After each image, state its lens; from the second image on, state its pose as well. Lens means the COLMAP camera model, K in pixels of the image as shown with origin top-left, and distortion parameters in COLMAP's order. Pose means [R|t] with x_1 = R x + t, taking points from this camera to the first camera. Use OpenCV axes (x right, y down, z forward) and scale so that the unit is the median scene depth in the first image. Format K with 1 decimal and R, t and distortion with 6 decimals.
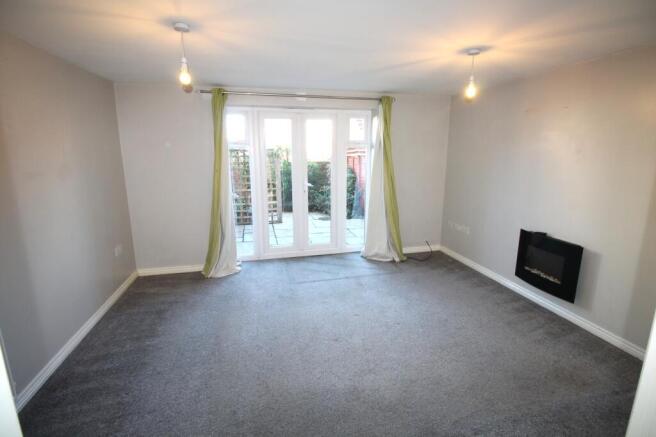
lens RADIAL K [[324.2, 0, 328.0], [0, 324.2, 218.5], [0, 0, 1]] dist [-0.000402, -0.000118]
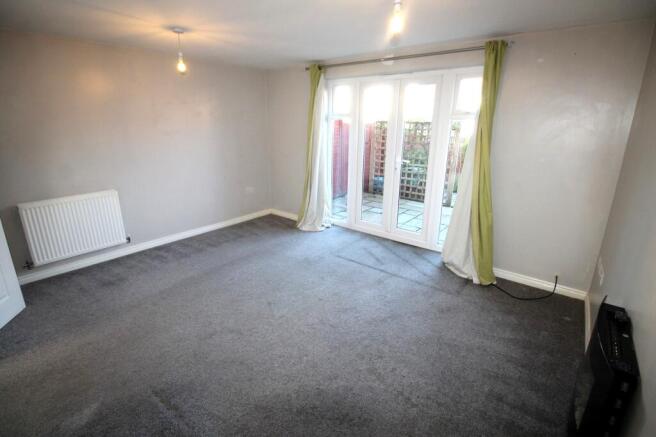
lens RADIAL K [[324.2, 0, 328.0], [0, 324.2, 218.5], [0, 0, 1]] dist [-0.000402, -0.000118]
pose [[0.577619, 0.240639, -0.780031, 0.583938], [-0.181045, 0.969529, 0.165033, -0.066966], [0.795977, 0.045895, 0.603585, 0.330196]]
